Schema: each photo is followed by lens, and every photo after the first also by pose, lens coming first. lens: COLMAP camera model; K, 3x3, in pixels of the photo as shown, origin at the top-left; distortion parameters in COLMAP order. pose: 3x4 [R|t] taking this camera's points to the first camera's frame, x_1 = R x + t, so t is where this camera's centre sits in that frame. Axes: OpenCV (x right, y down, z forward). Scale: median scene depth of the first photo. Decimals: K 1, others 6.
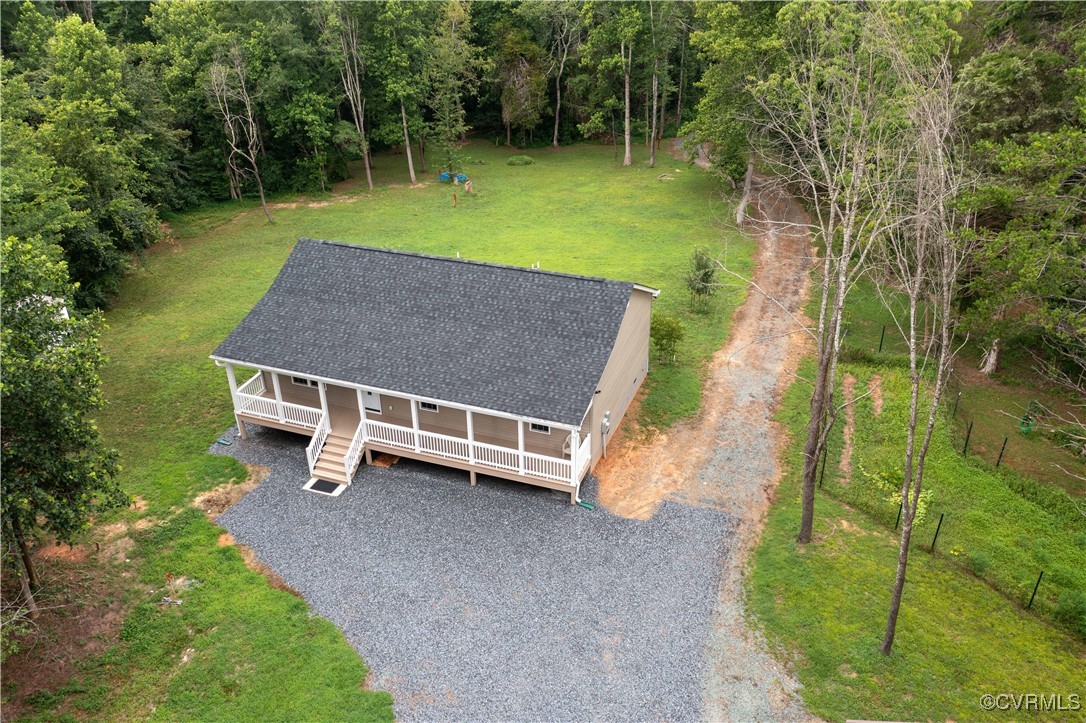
lens RADIAL K [[861.7, 0, 544.3], [0, 861.7, 358.6], [0, 0, 1]] dist [-0.001806, 0.005736]
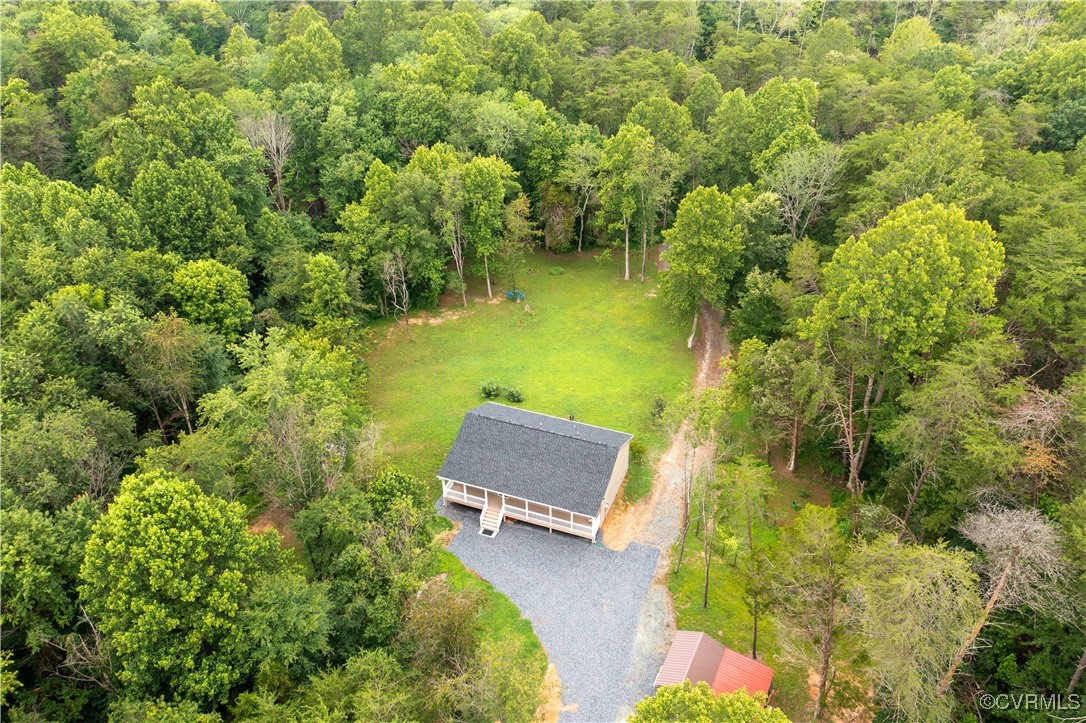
lens RADIAL K [[861.7, 0, 545.9], [0, 861.7, 363.2], [0, 0, 1]] dist [-0.001806, 0.005736]
pose [[0.999910, 0.006956, -0.011488, -0.069385], [-0.005727, 0.994583, 0.103784, -0.550356], [0.012148, -0.103709, 0.994534, -1.279671]]
